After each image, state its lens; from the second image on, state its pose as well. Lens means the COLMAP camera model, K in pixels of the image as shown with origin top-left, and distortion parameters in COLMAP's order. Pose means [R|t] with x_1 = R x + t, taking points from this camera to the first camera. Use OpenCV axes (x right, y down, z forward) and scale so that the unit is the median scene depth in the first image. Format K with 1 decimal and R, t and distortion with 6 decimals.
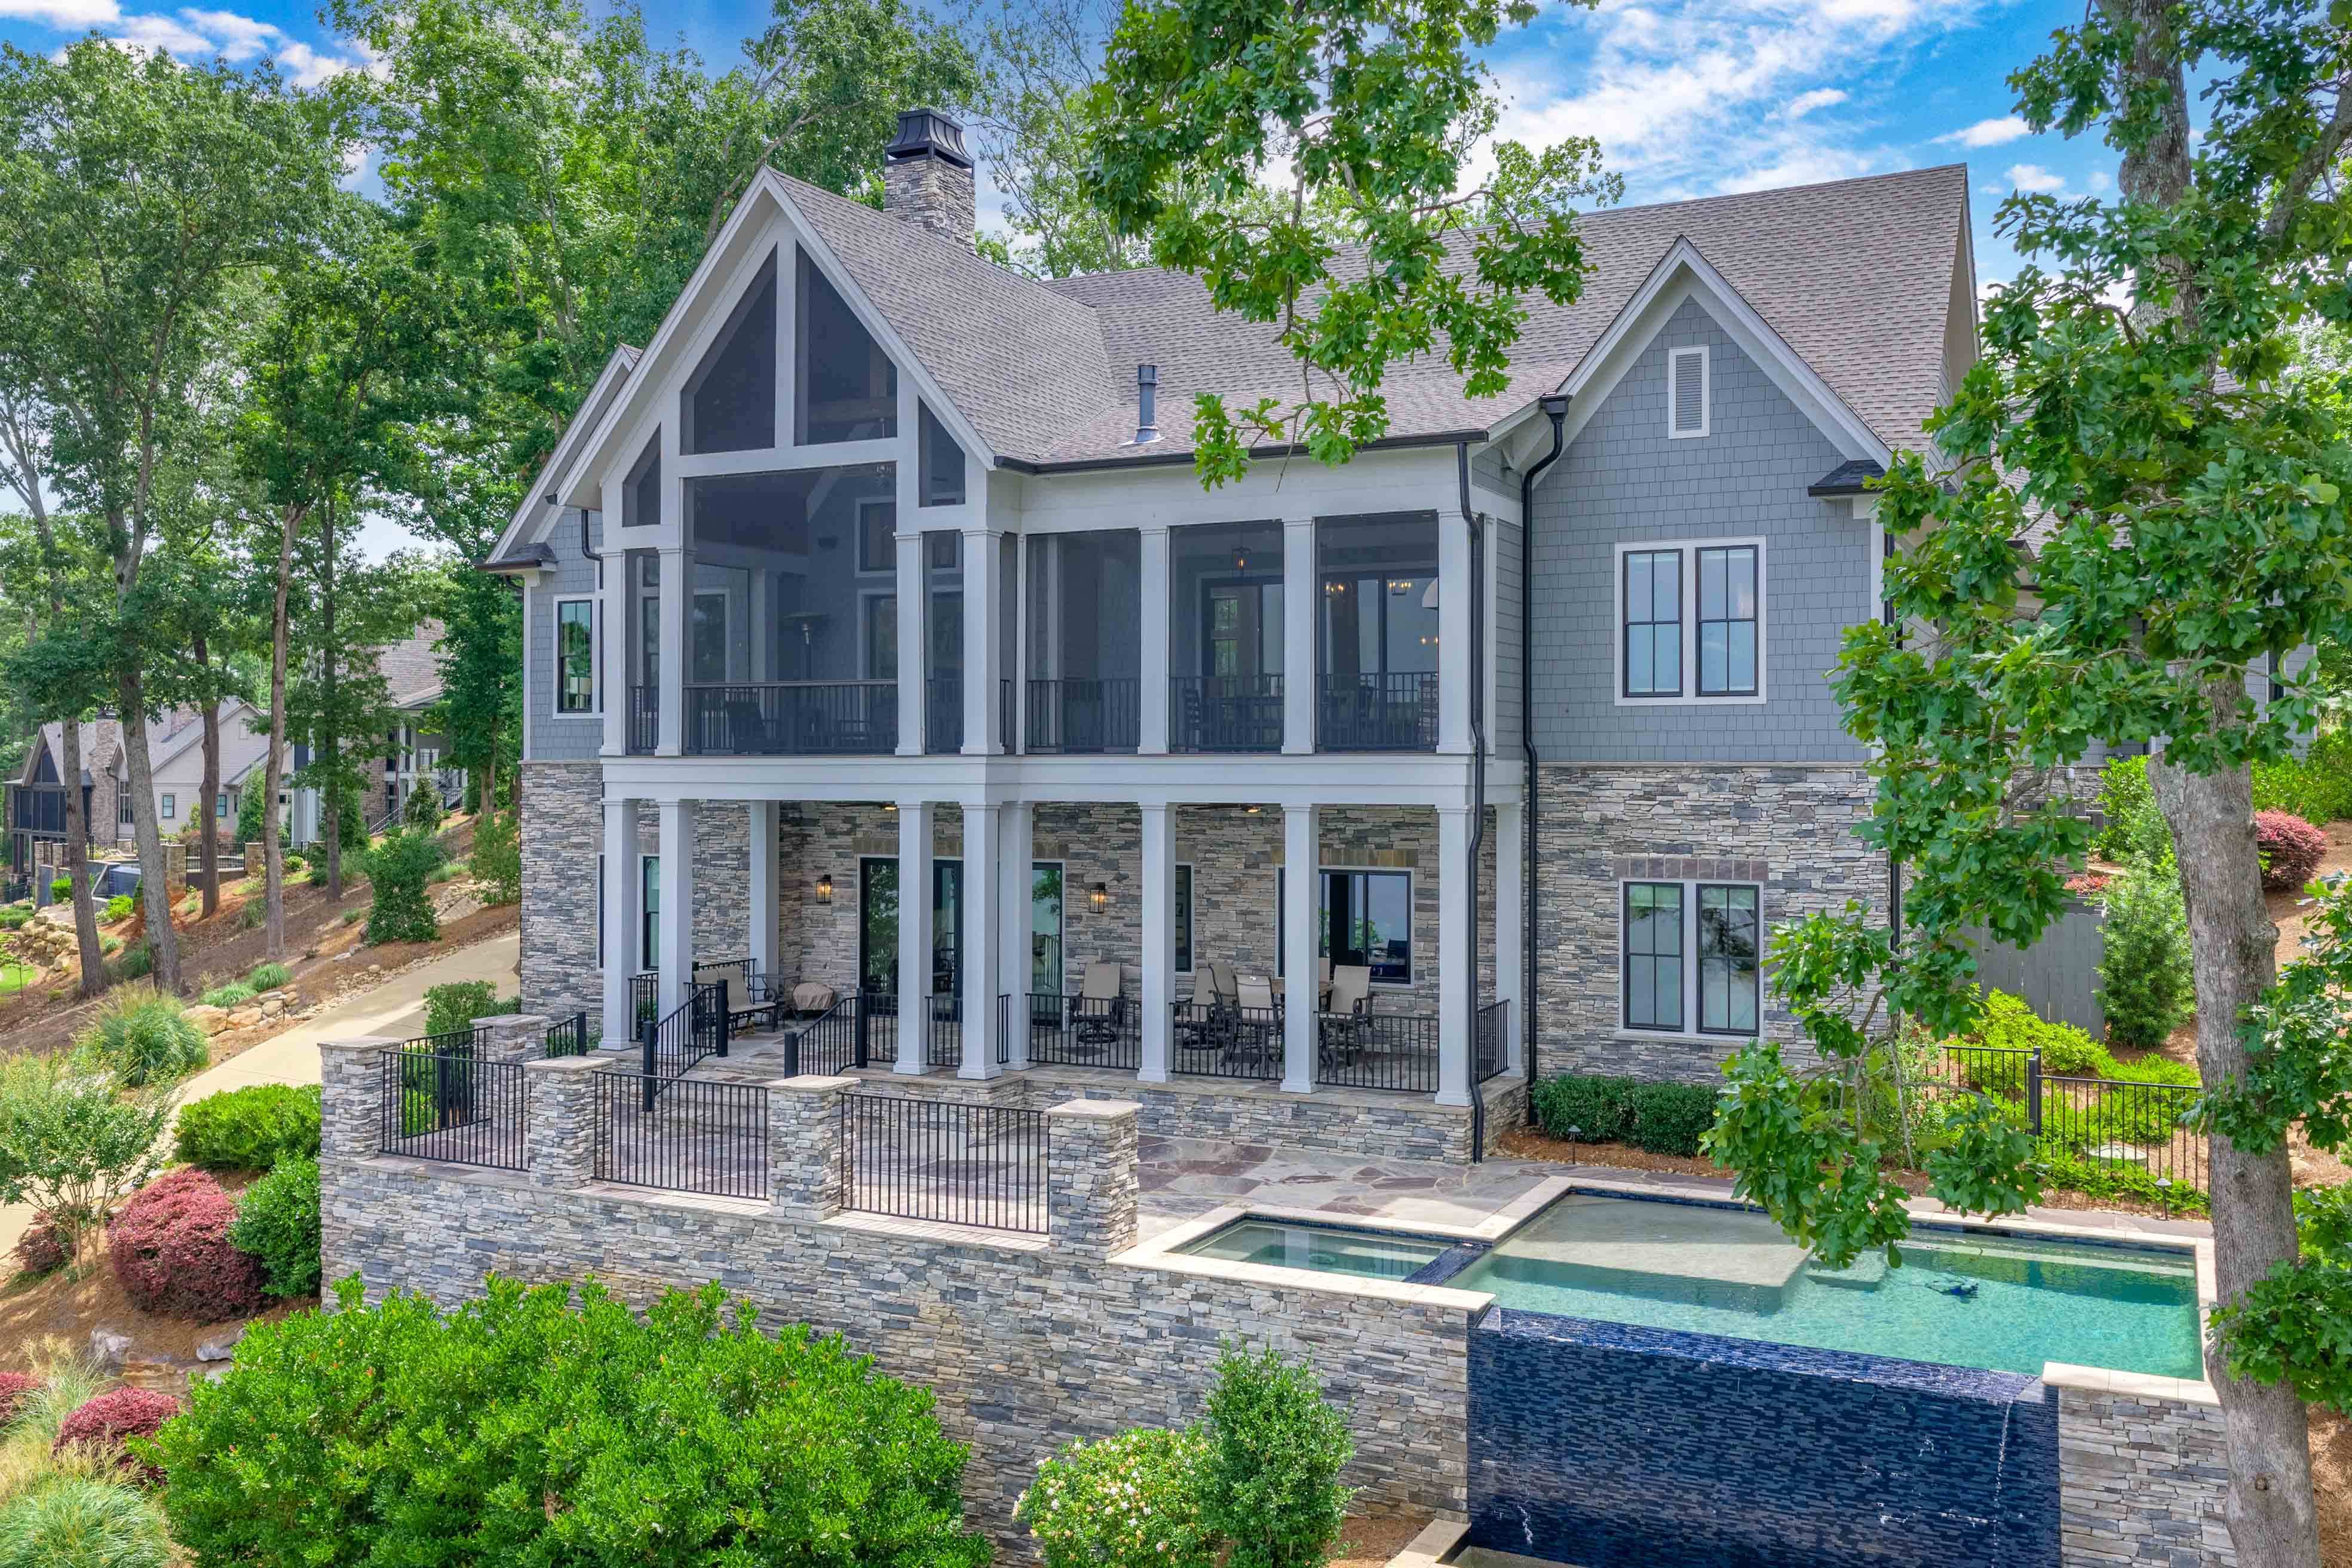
lens RADIAL K [[1956.4, 0, 1176.0], [0, 1956.4, 784.0], [0, 0, 1]] dist [0.040176, -0.073728]
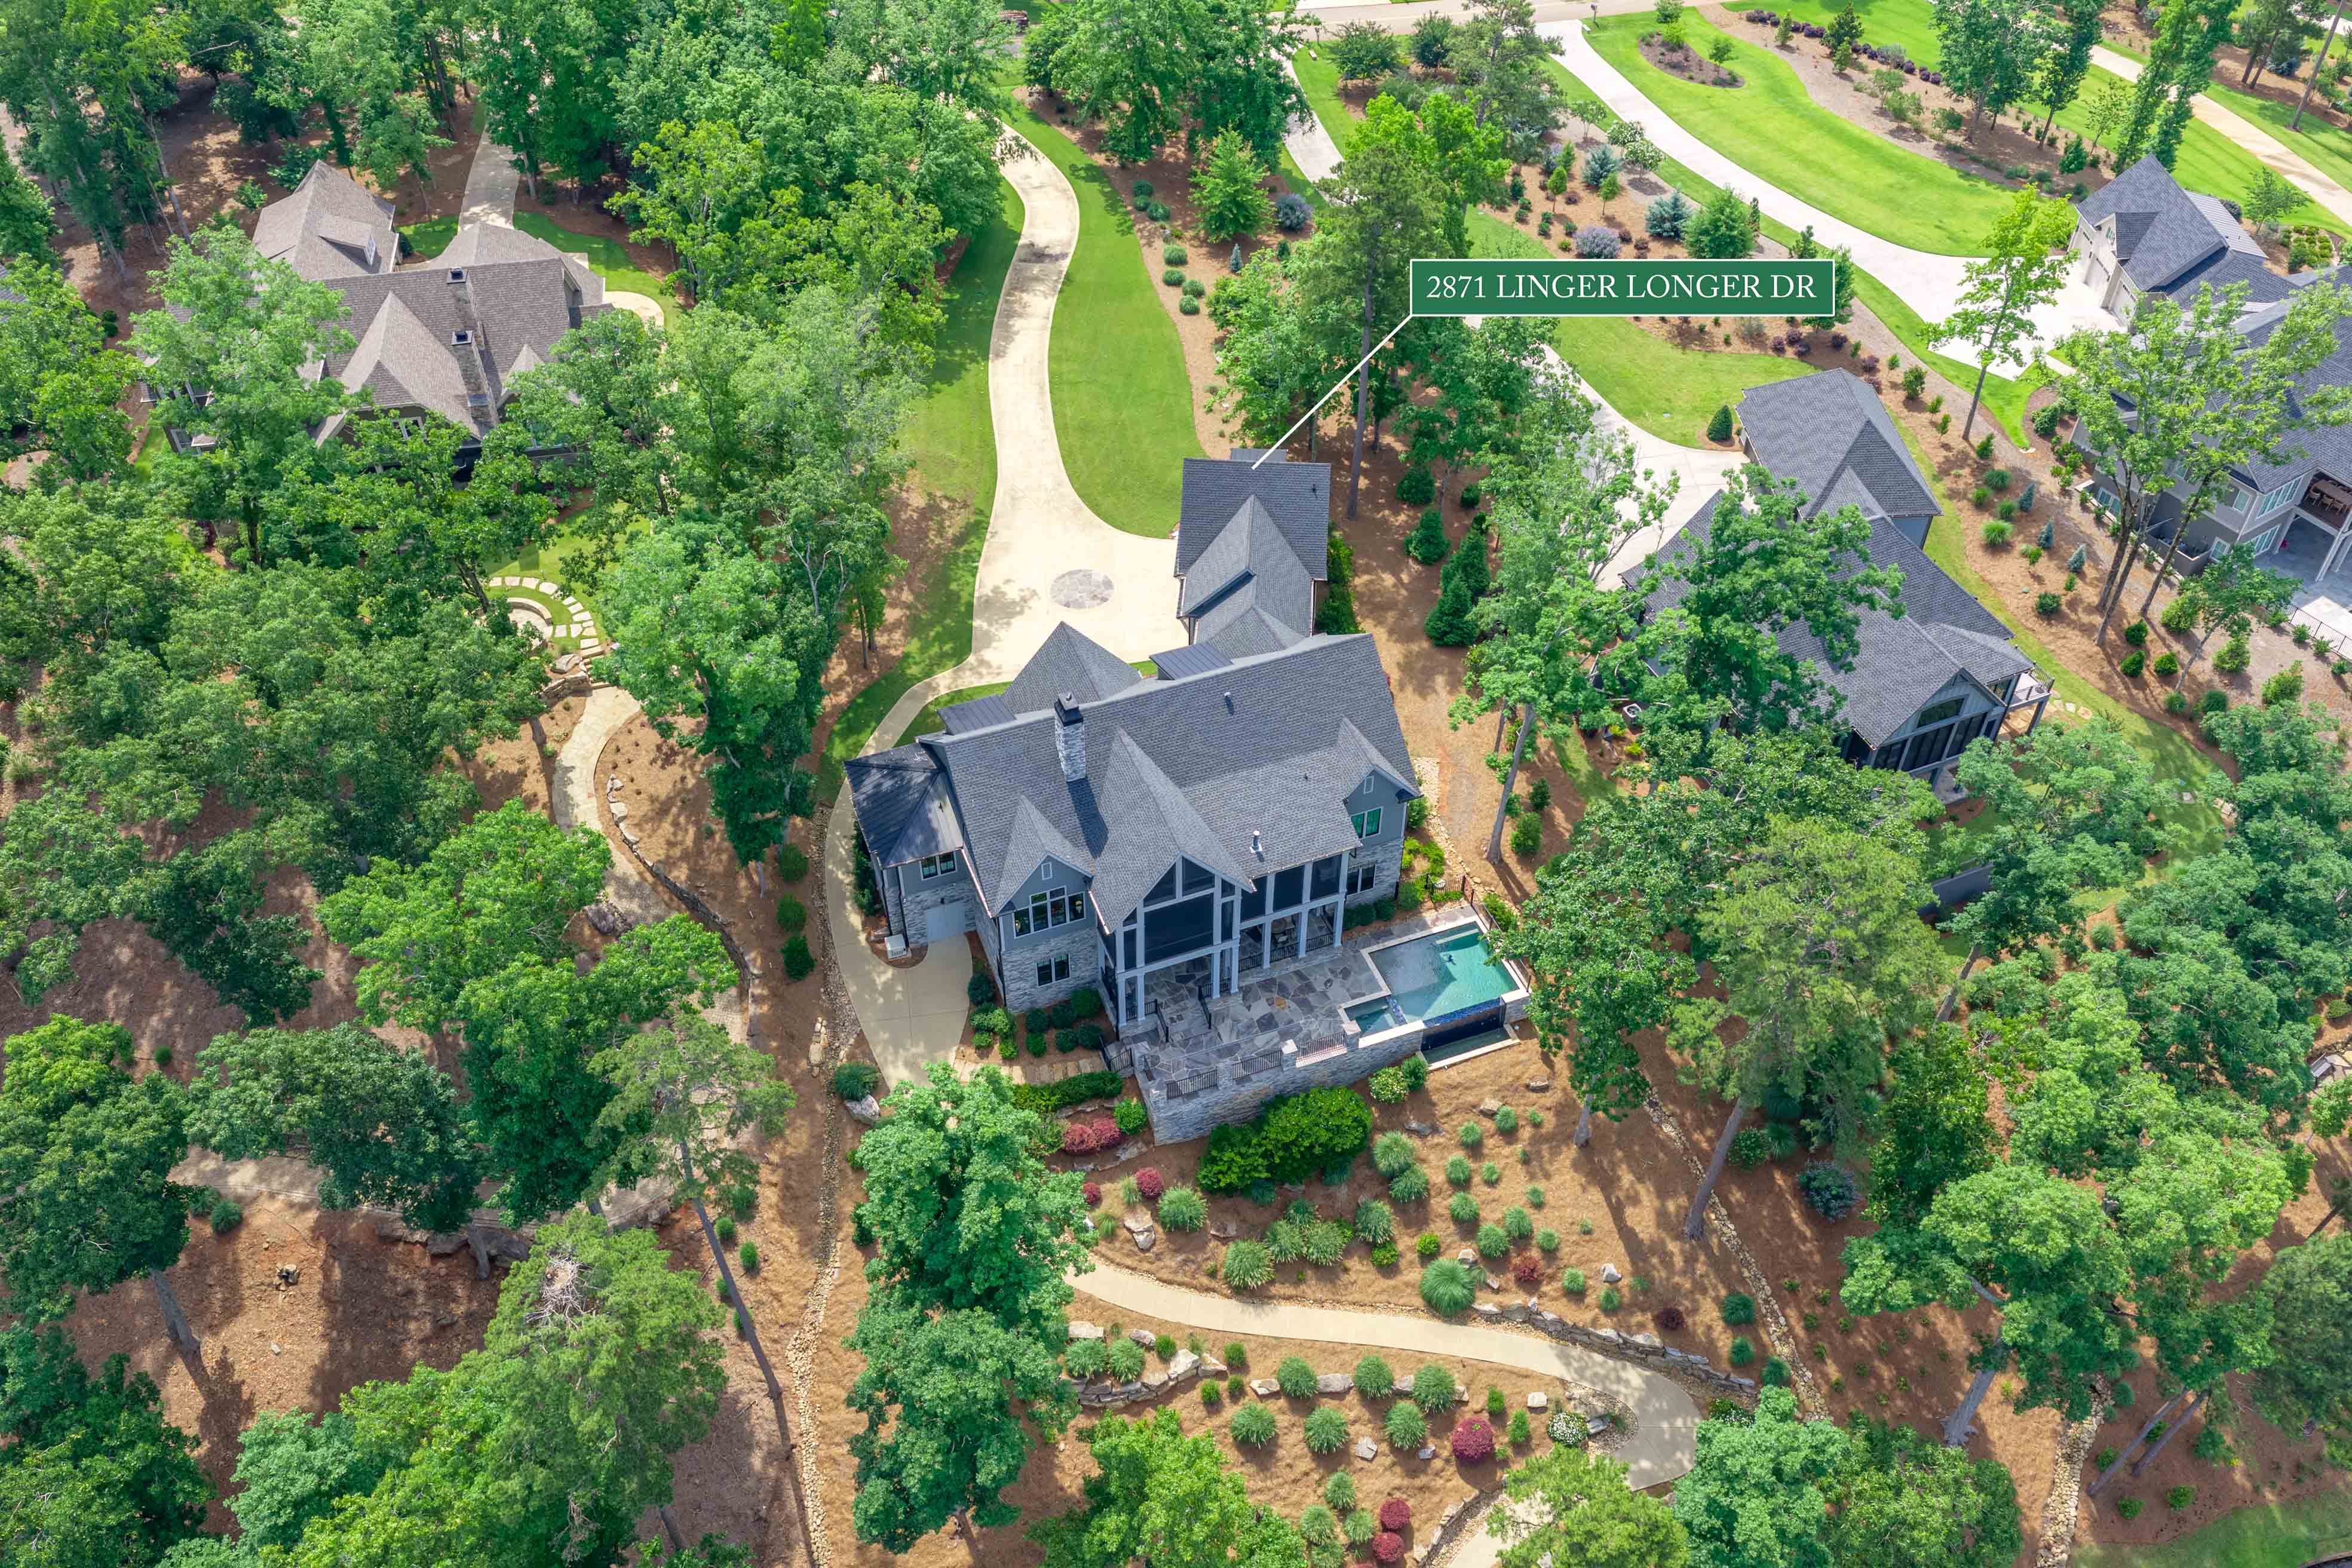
lens RADIAL K [[1956.4, 0, 1176.0], [0, 1956.4, 784.0], [0, 0, 1]] dist [0.040176, -0.073728]
pose [[0.679544, -0.516293, 0.521212, -2.021983], [0.008545, 0.715974, 0.698075, -2.903921], [-0.733585, -0.469919, 0.490947, -0.642995]]
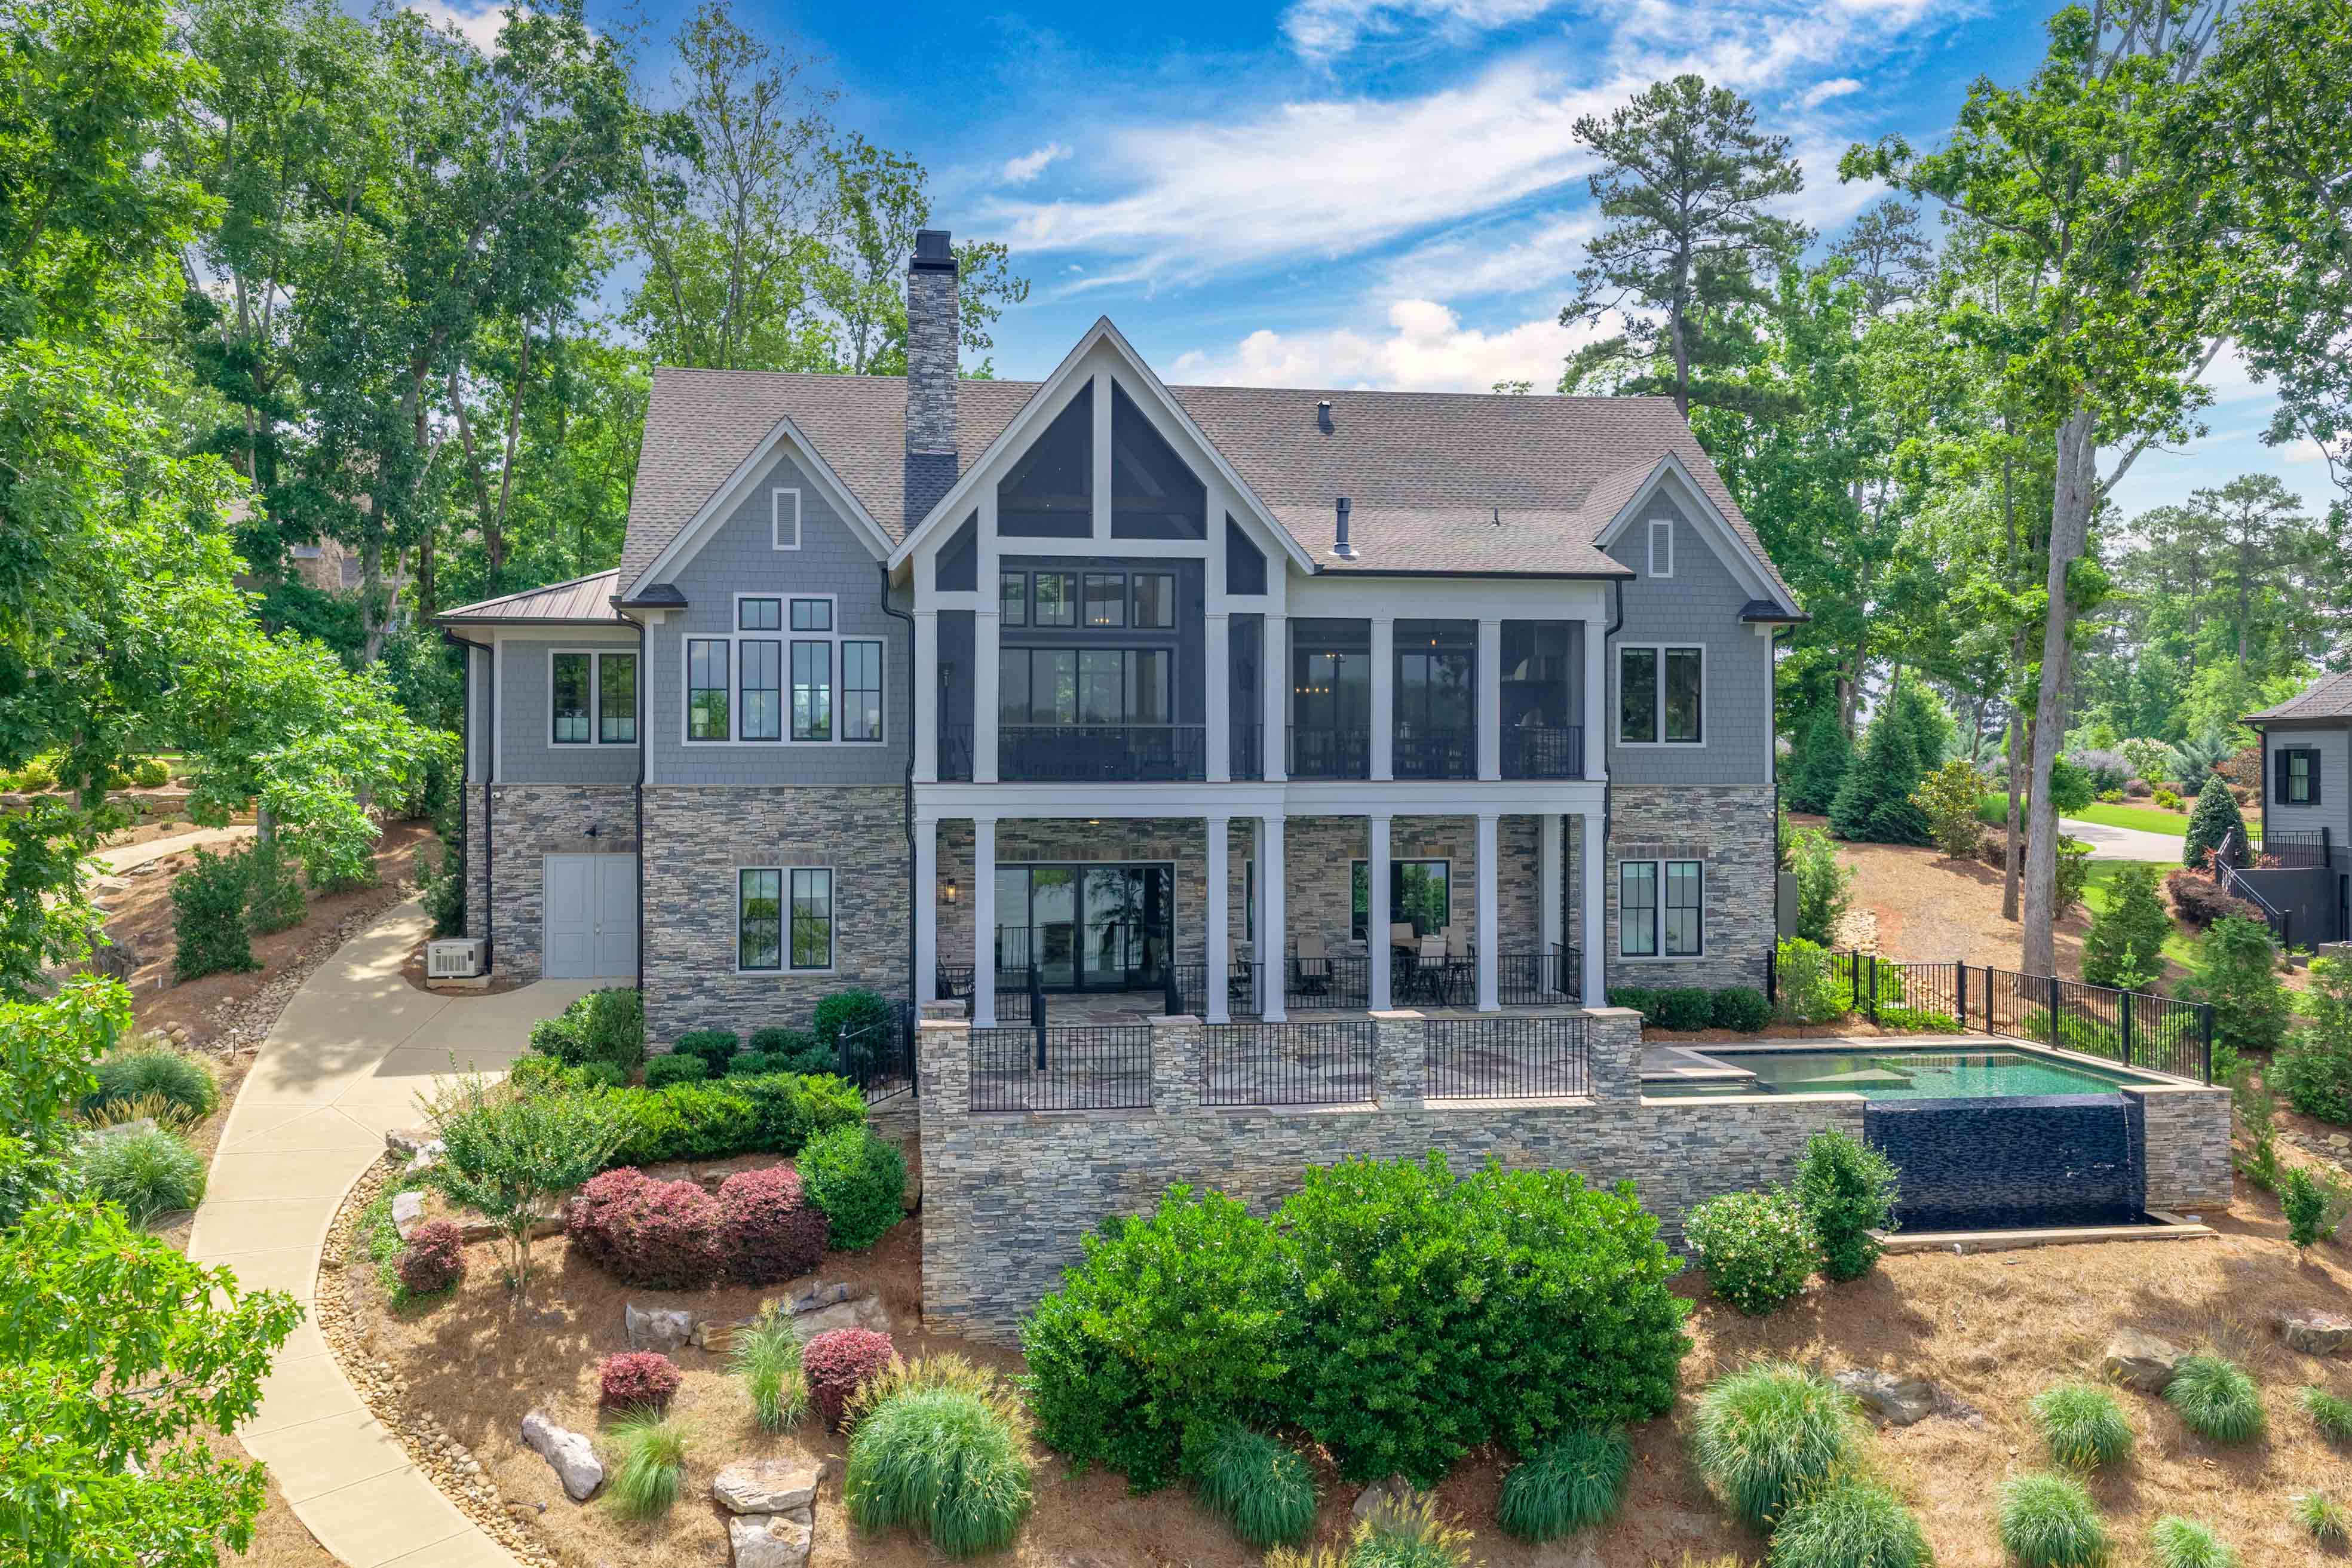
lens RADIAL K [[1956.4, 0, 1176.0], [0, 1956.4, 784.0], [0, 0, 1]] dist [0.040176, -0.073728]
pose [[0.821404, -0.006512, 0.570309, -0.933195], [0.006161, 0.999978, 0.002545, -0.017224], [-0.570313, 0.001423, 0.821426, -0.067525]]
